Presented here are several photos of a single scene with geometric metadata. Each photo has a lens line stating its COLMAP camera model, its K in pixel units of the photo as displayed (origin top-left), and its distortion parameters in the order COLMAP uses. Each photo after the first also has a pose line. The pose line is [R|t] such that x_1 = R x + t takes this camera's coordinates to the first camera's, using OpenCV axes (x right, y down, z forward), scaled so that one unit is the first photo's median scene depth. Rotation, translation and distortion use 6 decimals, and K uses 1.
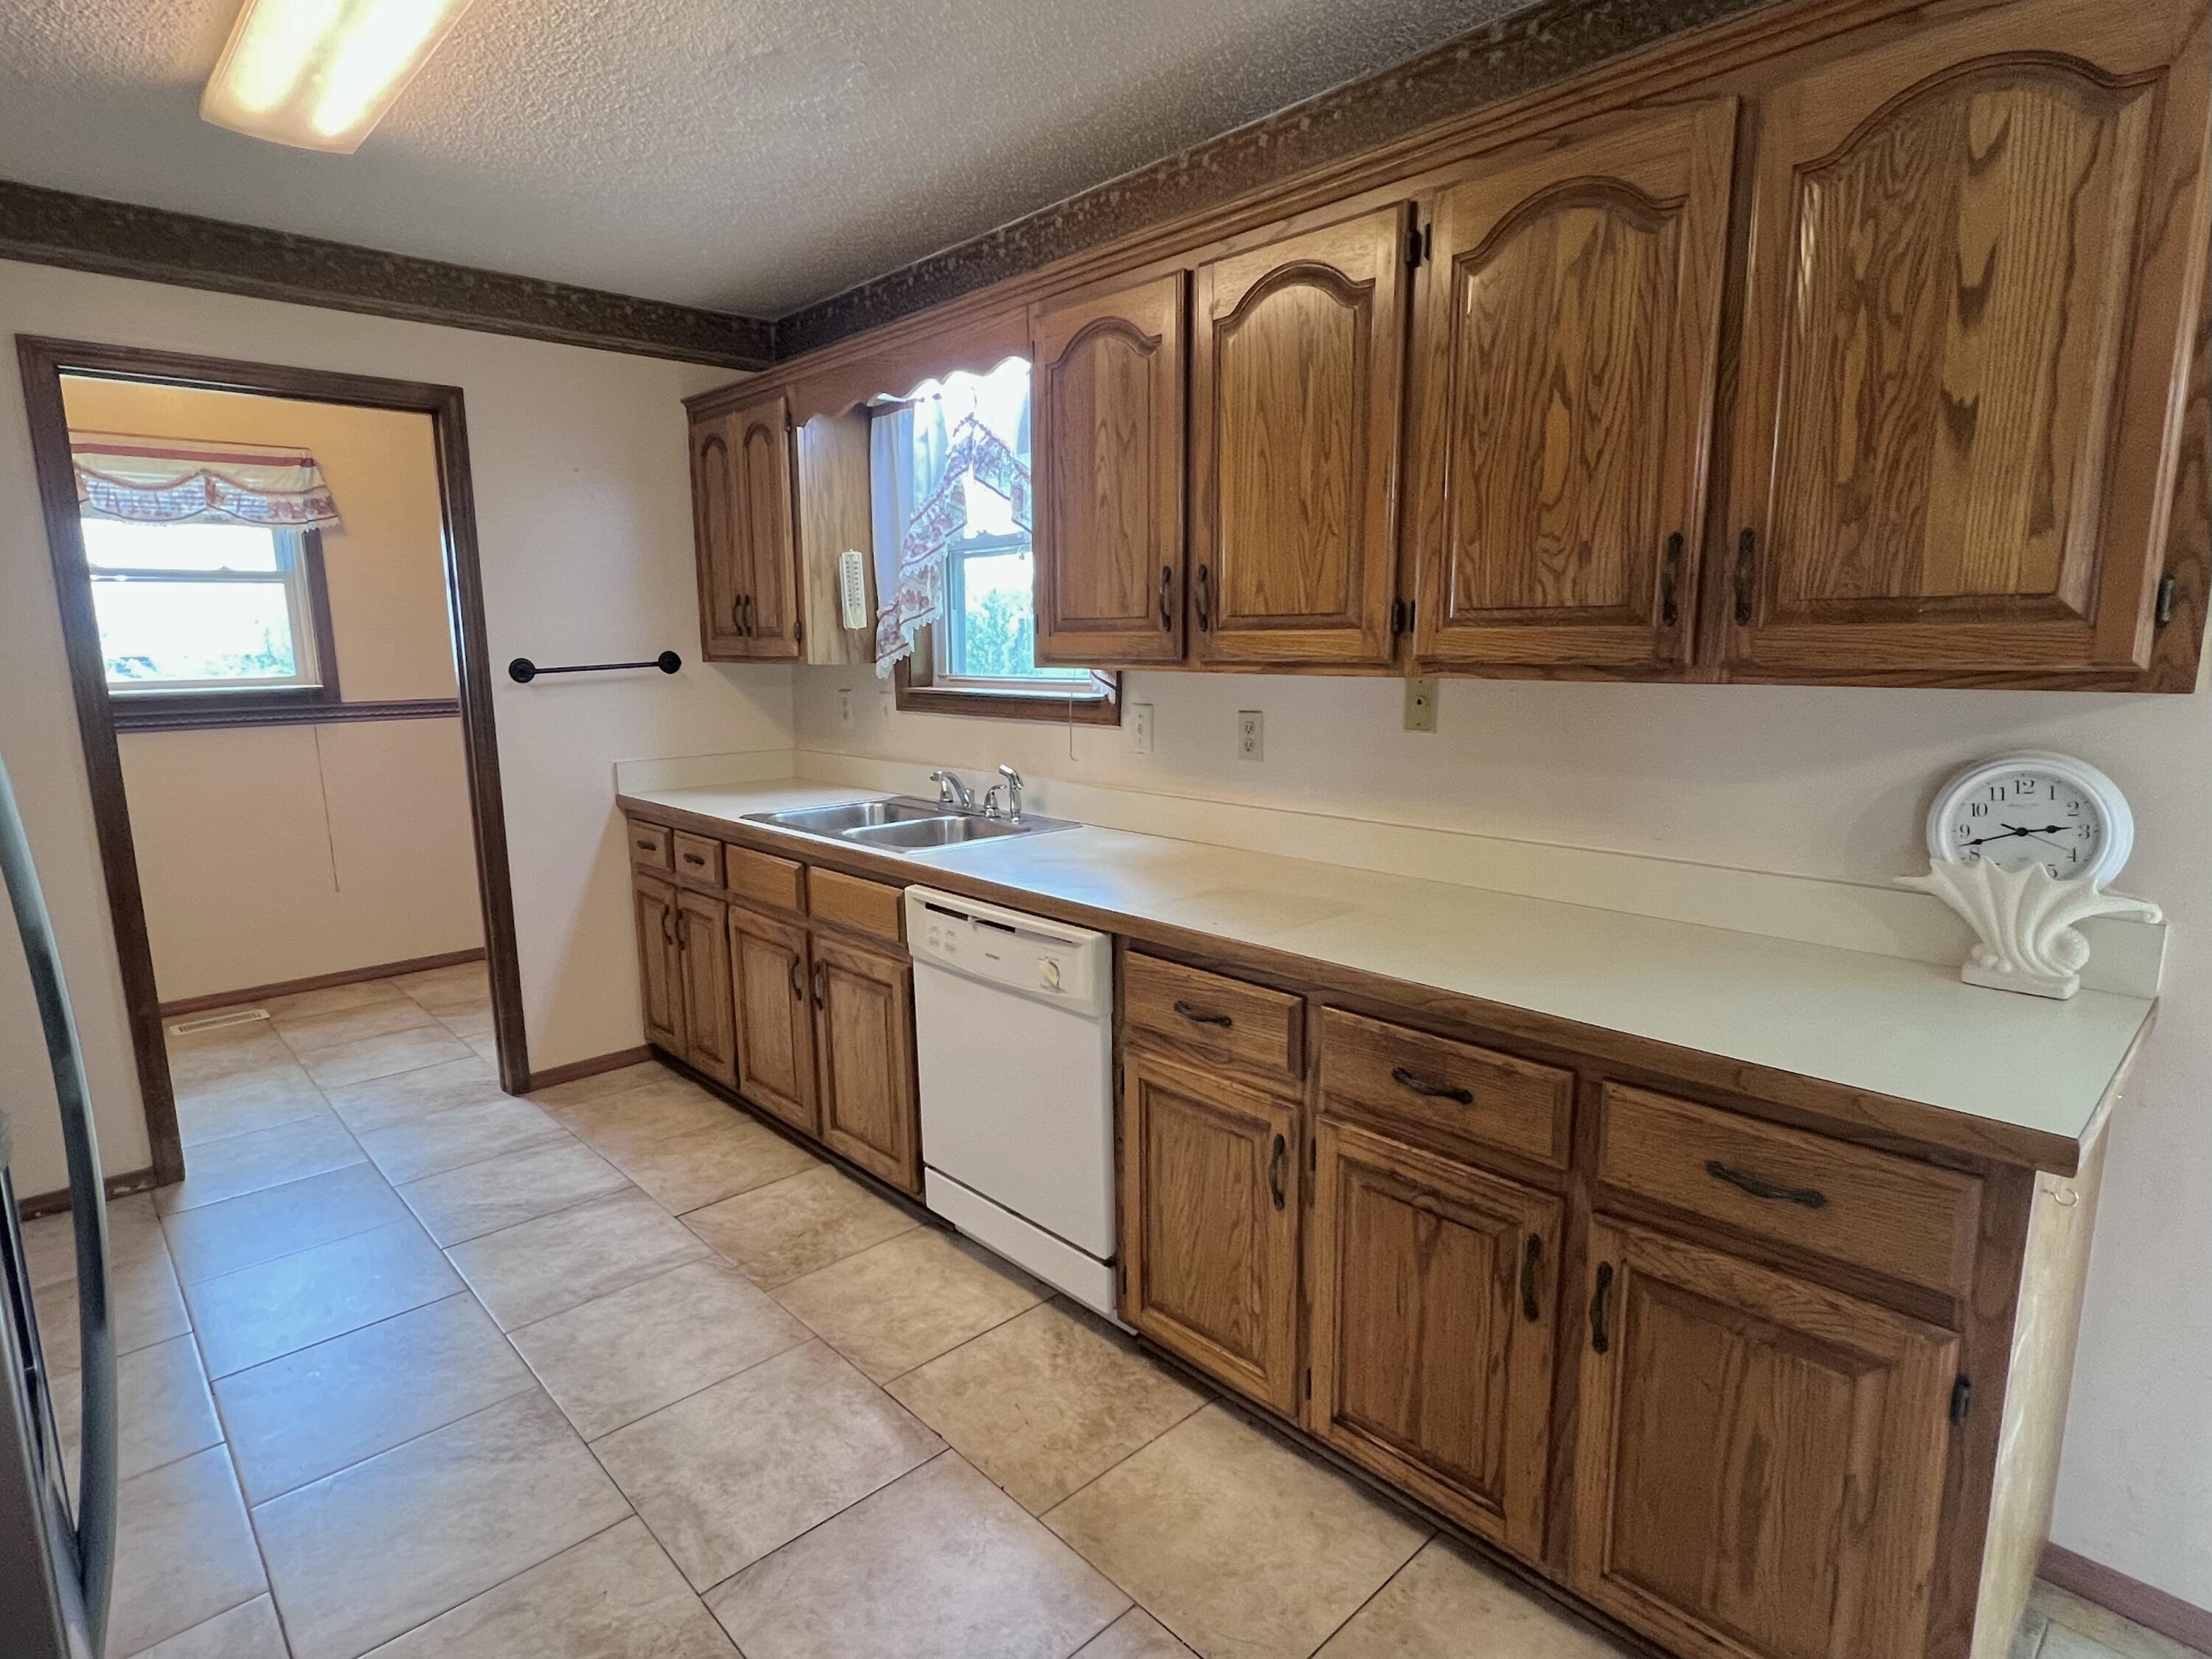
lens RADIAL K [[1176.6, 0, 1100.0], [0, 1176.6, 836.5], [0, 0, 1]] dist [0.003674, 0.000475]
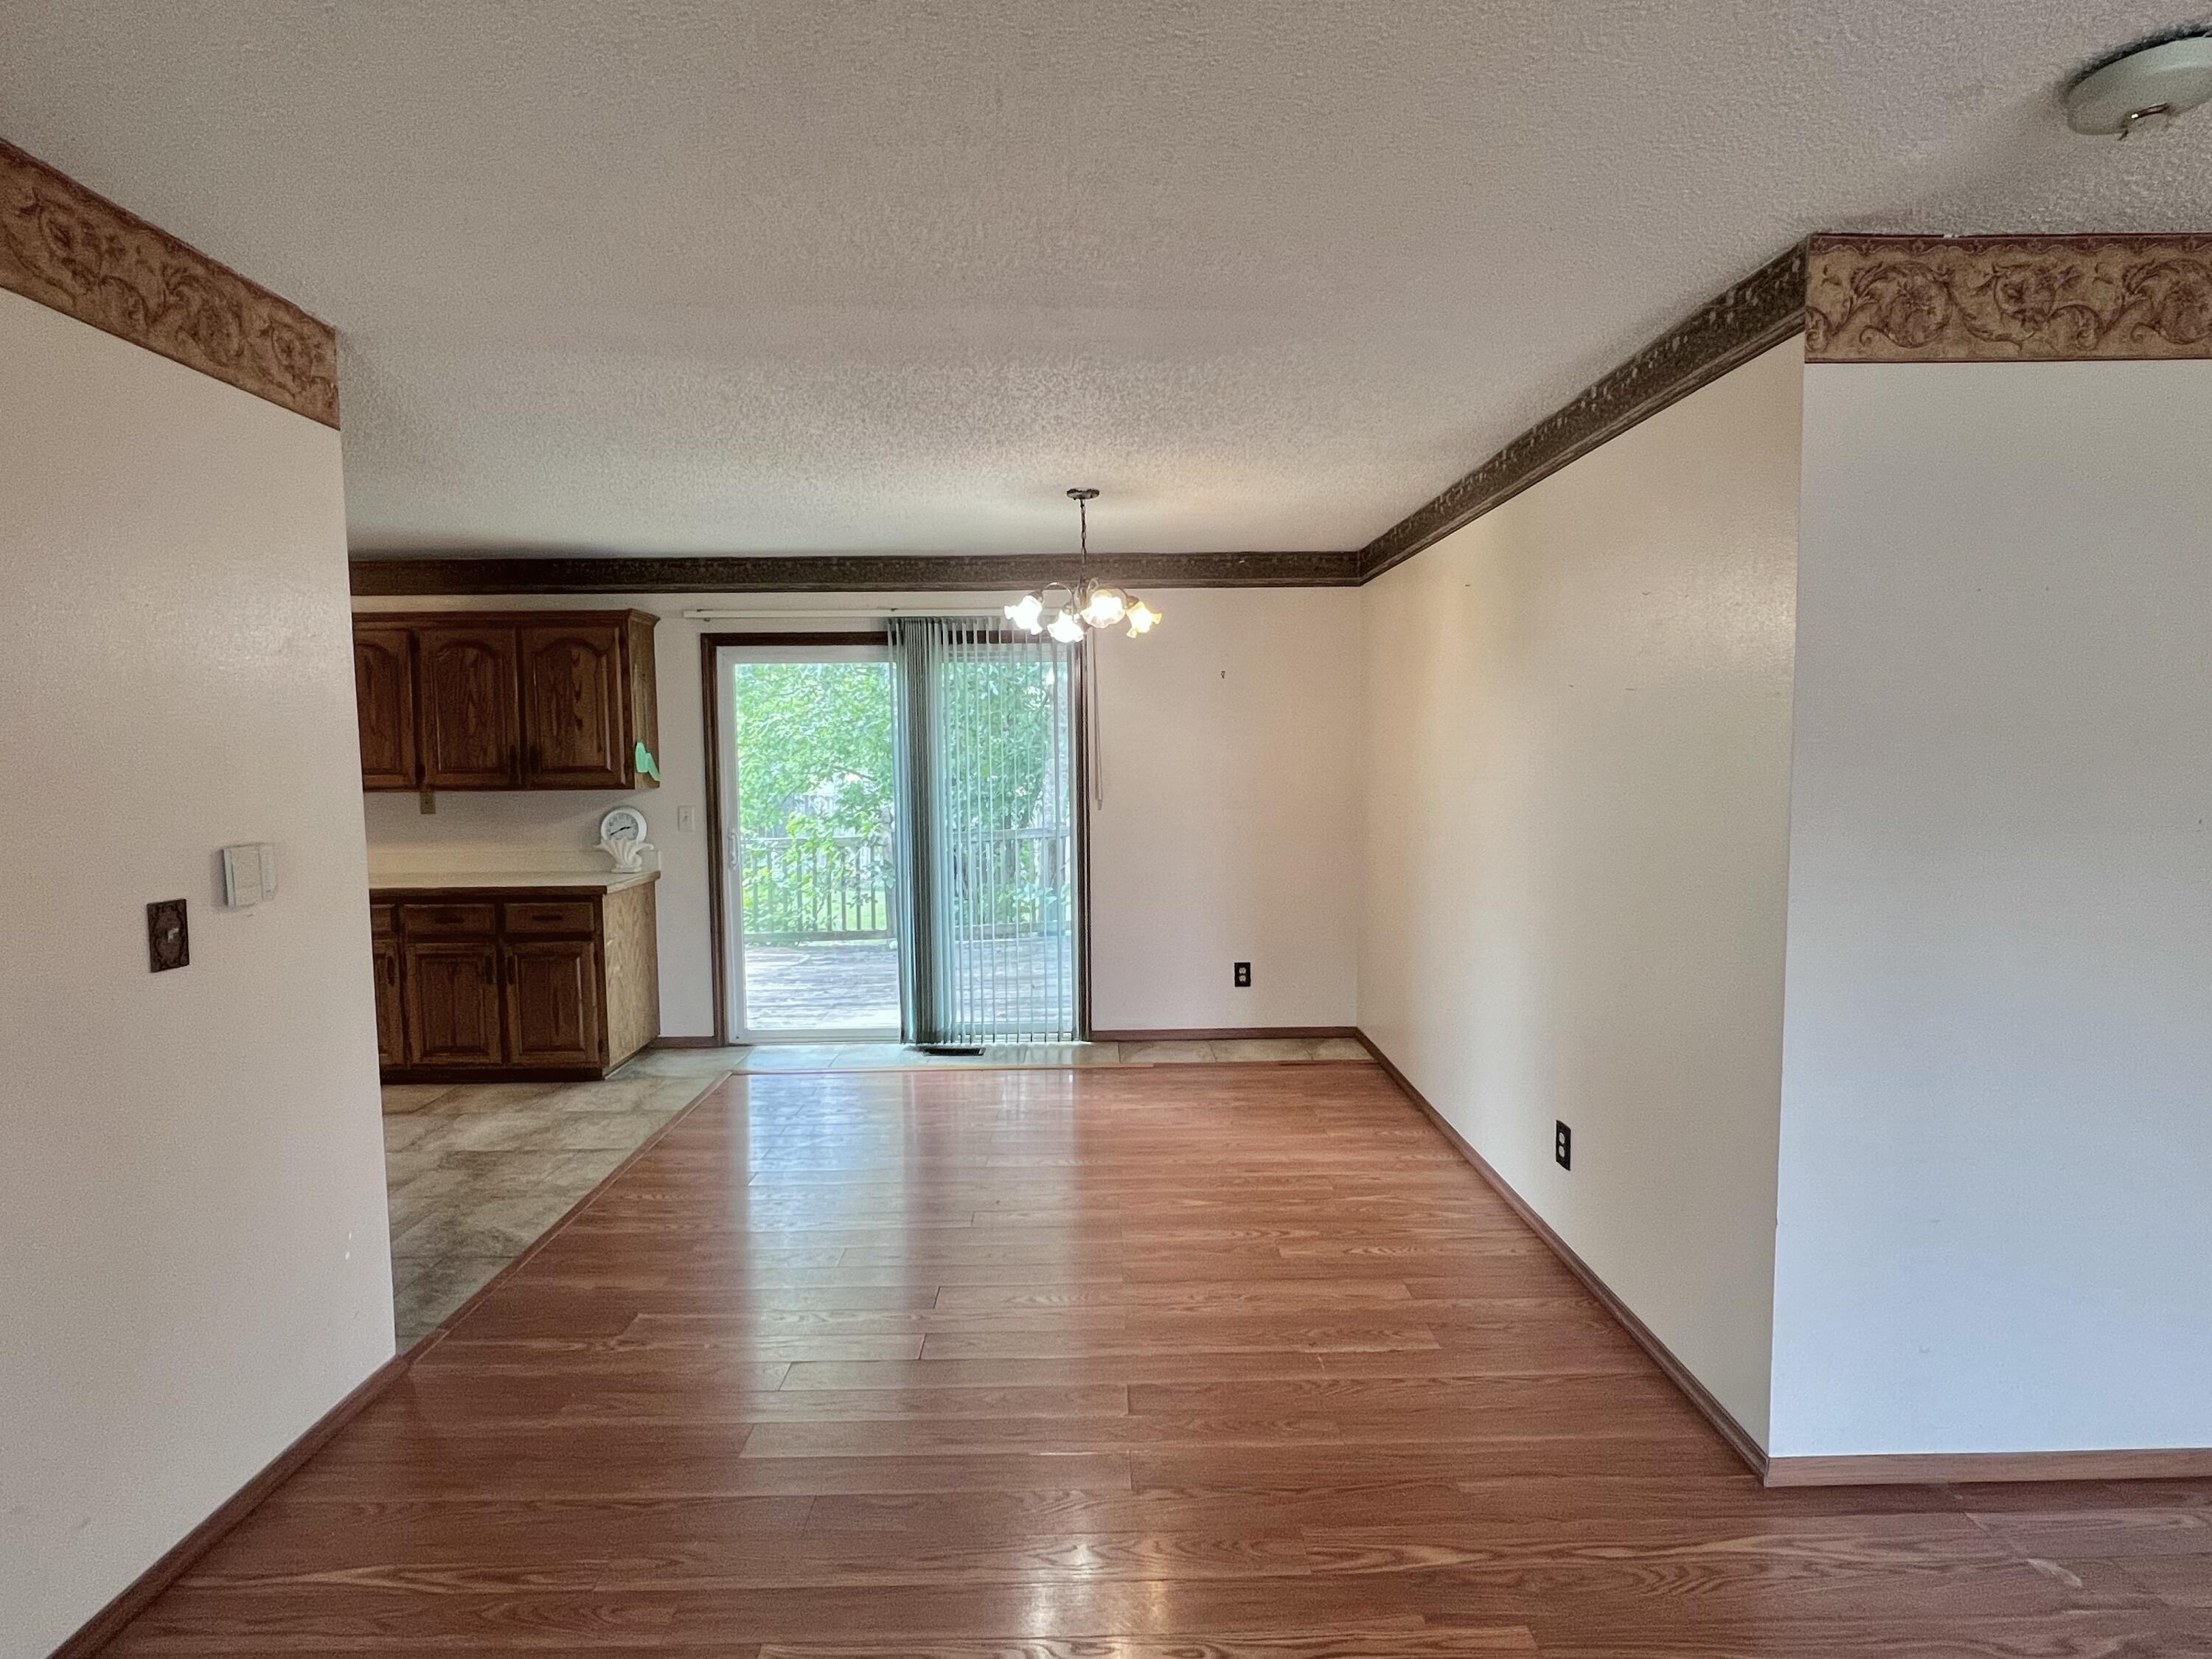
lens RADIAL K [[1136.8, 0, 1106.5], [0, 1136.8, 835.7], [0, 0, 1]] dist [-0.000305, -0.000001]
pose [[0.670260, -0.050546, 0.740403, -0.479011], [0.129384, 0.990357, -0.049517, 0.226869], [-0.730760, 0.128986, 0.670337, -1.443686]]
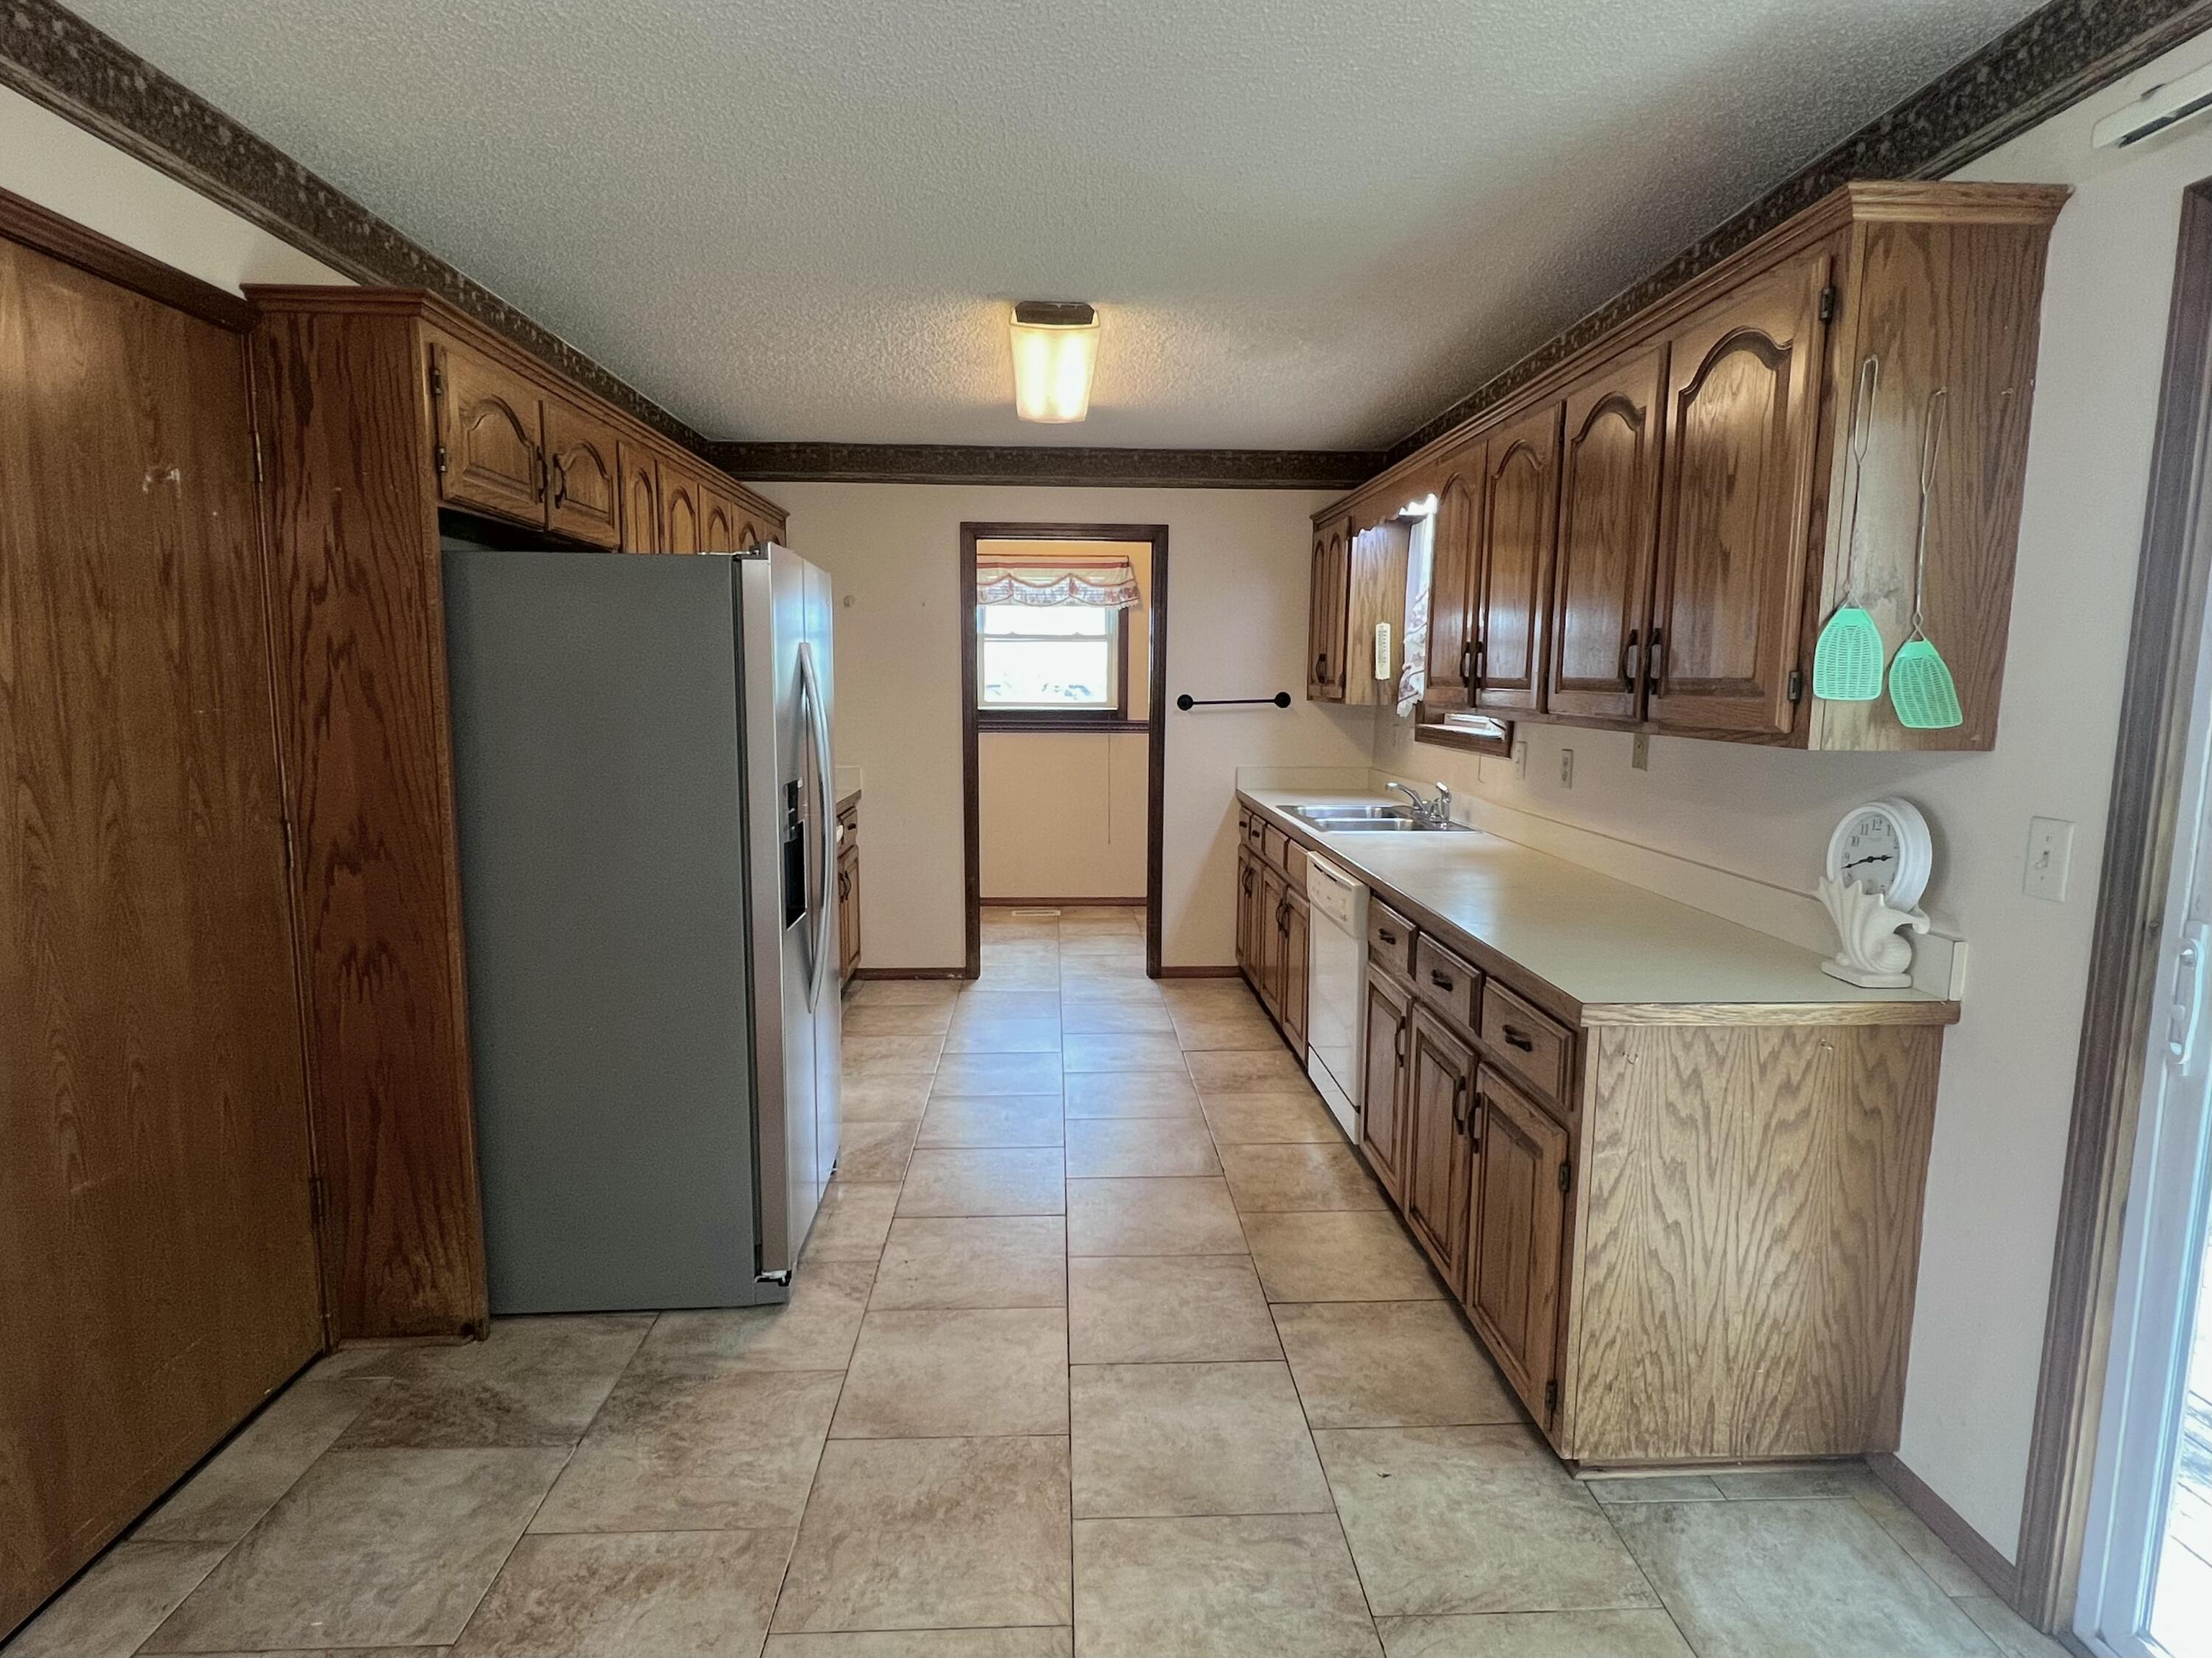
lens RADIAL K [[1190.5, 0, 1107.9], [0, 1190.5, 833.7], [0, 0, 1]] dist [-0.003102, 0.001568]
pose [[0.762424, 0.102259, -0.638946, 0.580903], [-0.125778, 0.992020, 0.008681, 0.037180], [0.634736, 0.073746, 0.769202, -0.319649]]
